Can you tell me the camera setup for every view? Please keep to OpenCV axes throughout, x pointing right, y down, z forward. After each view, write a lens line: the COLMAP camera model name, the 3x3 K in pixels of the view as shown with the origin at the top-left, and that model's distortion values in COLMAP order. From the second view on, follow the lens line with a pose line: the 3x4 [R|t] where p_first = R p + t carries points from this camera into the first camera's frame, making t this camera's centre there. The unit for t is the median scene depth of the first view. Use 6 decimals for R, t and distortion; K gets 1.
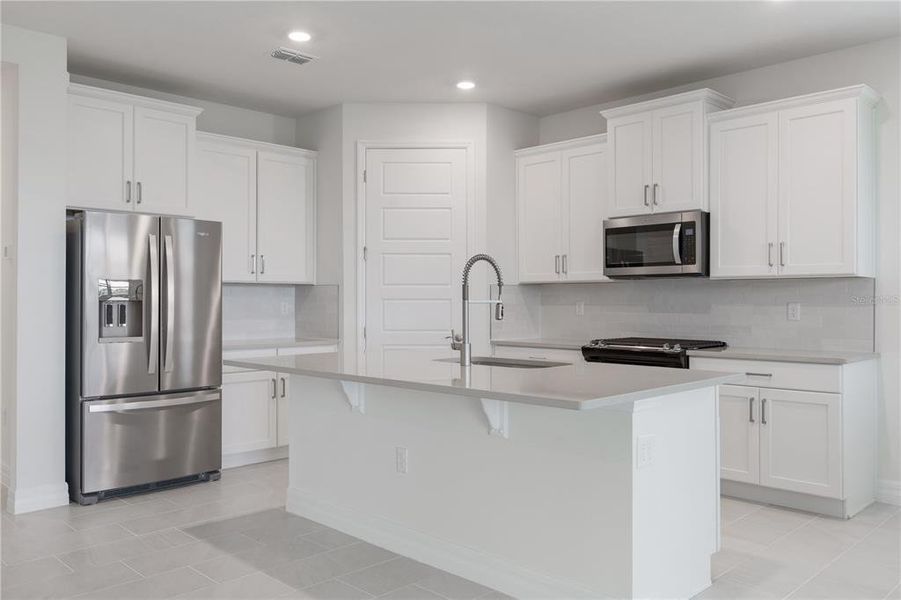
lens RADIAL K [[728.1, 0, 446.5], [0, 728.1, 295.4], [0, 0, 1]] dist [-0.005321, 0.014754]
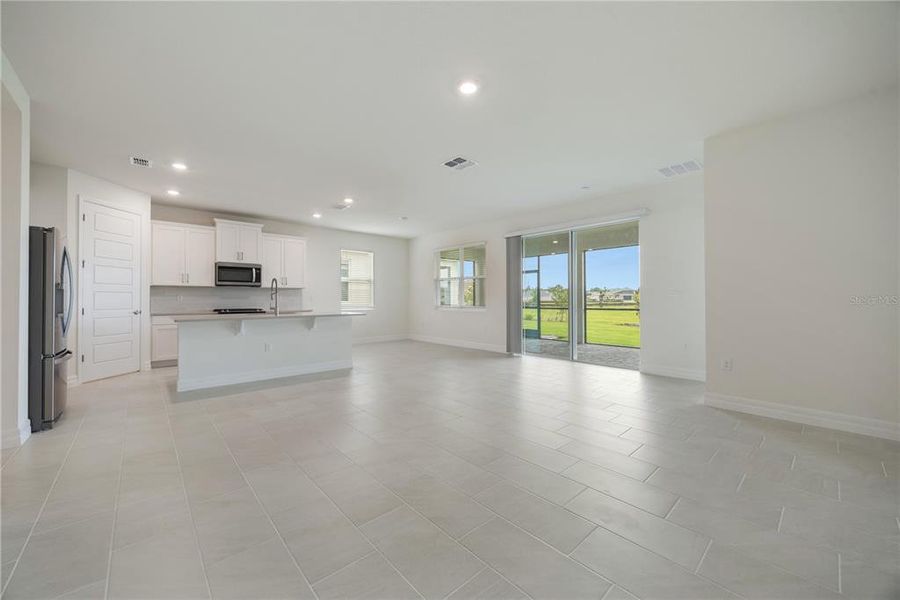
lens RADIAL K [[346.6, 0, 454.2], [0, 346.6, 297.6], [0, 0, 1]] dist [0.001246, 0.000066]
pose [[0.031265, 0.004665, 0.999500, -1.058020], [-0.006908, 0.999966, -0.004451, 0.020370], [-0.999487, -0.006765, 0.031296, 0.156777]]
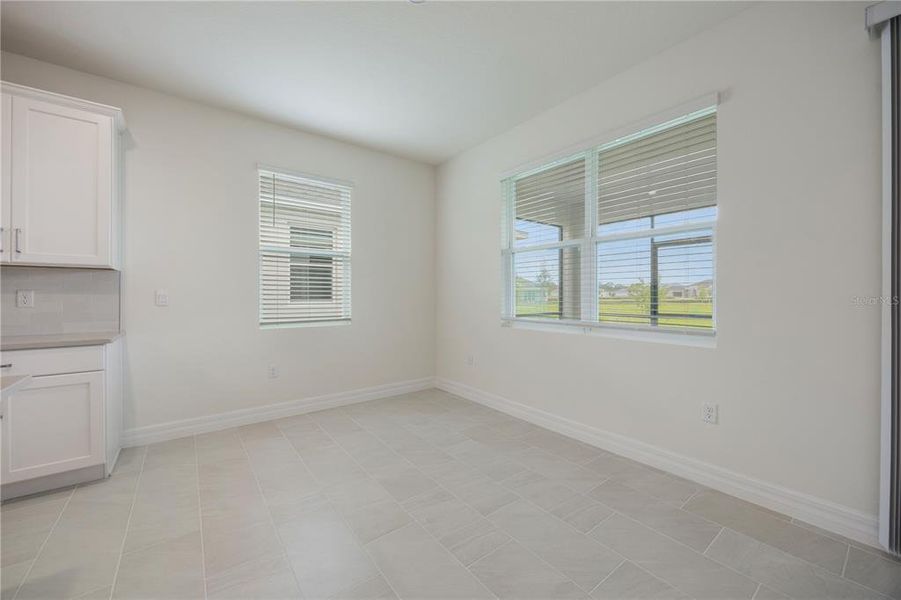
lens RADIAL K [[347.0, 0, 451.9], [0, 347.0, 298.0], [0, 0, 1]] dist [0.001246, 0.000066]
pose [[0.121728, -0.005558, 0.992548, 0.060955], [-0.007704, 0.999949, 0.006544, 0.012723], [-0.992534, -0.008443, 0.121679, 0.336141]]
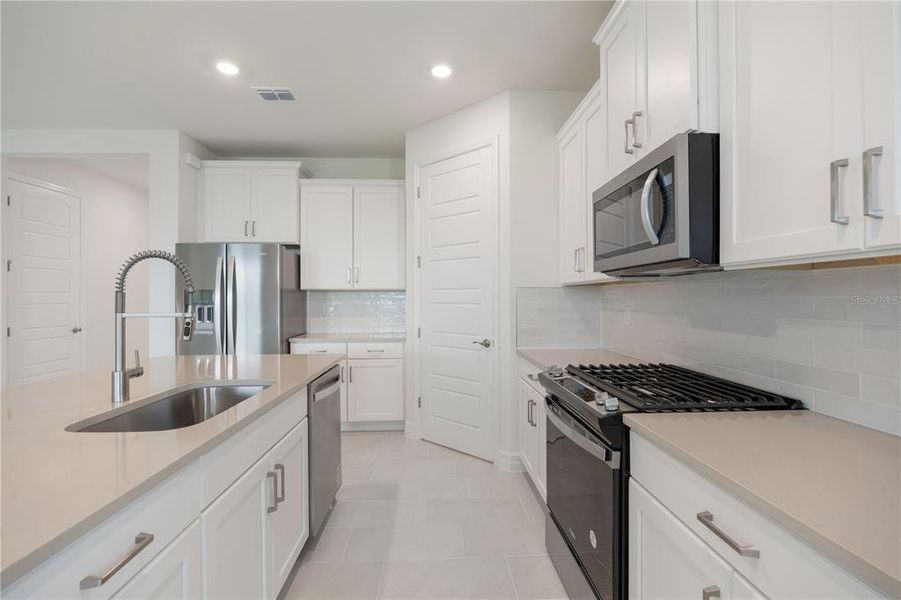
lens RADIAL K [[407.3, 0, 451.3], [0, 407.3, 297.5], [0, 0, 1]] dist [-0.000817, -0.000218]
pose [[0.741730, -0.002258, -0.670695, 0.415333], [0.006874, 0.999967, 0.004236, -0.006408], [0.670664, -0.007752, 0.741721, 0.688234]]
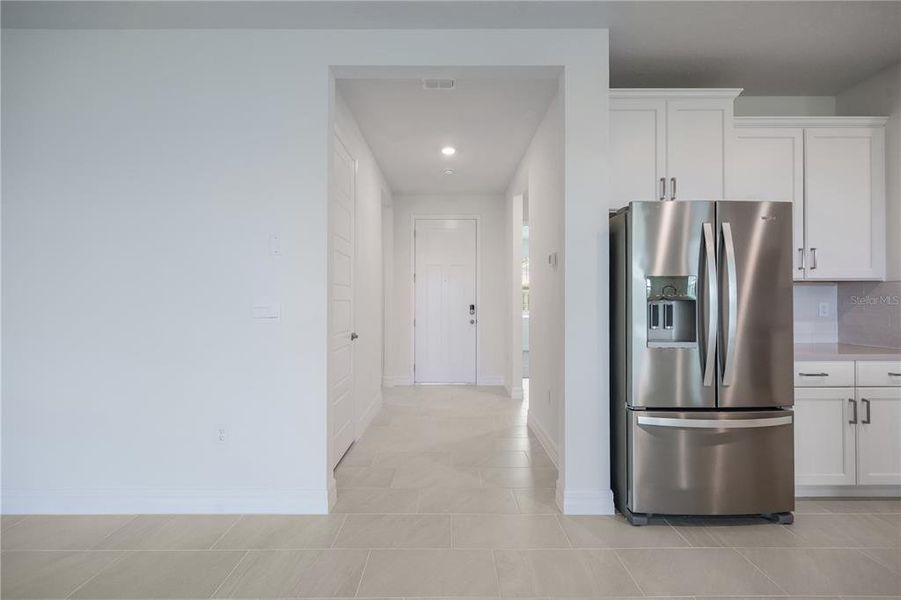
lens RADIAL K [[364.1, 0, 451.4], [0, 364.1, 300.4], [0, 0, 1]] dist [0.000989, -0.000219]
pose [[0.716468, -0.004448, -0.697606, -0.307827], [0.005028, 0.999987, -0.001212, 0.006109], [0.697602, -0.002639, 0.716480, 0.465445]]
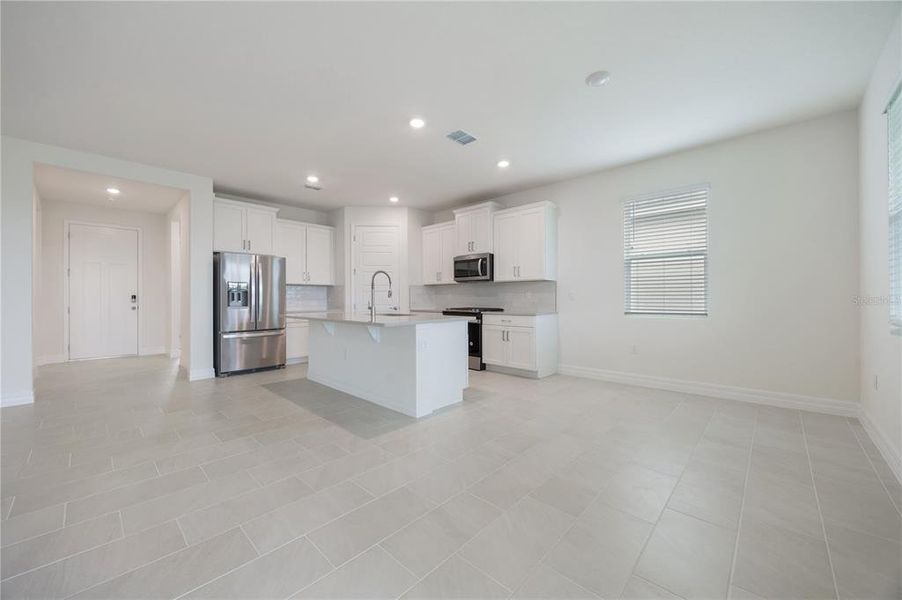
lens RADIAL K [[347.4, 0, 449.7], [0, 347.4, 298.6], [0, 0, 1]] dist [0.001246, 0.000066]
pose [[0.999461, -0.002189, 0.032765, 0.183822], [0.001926, 0.999966, 0.008055, 0.022652], [-0.032781, -0.007988, 0.999431, -0.130298]]
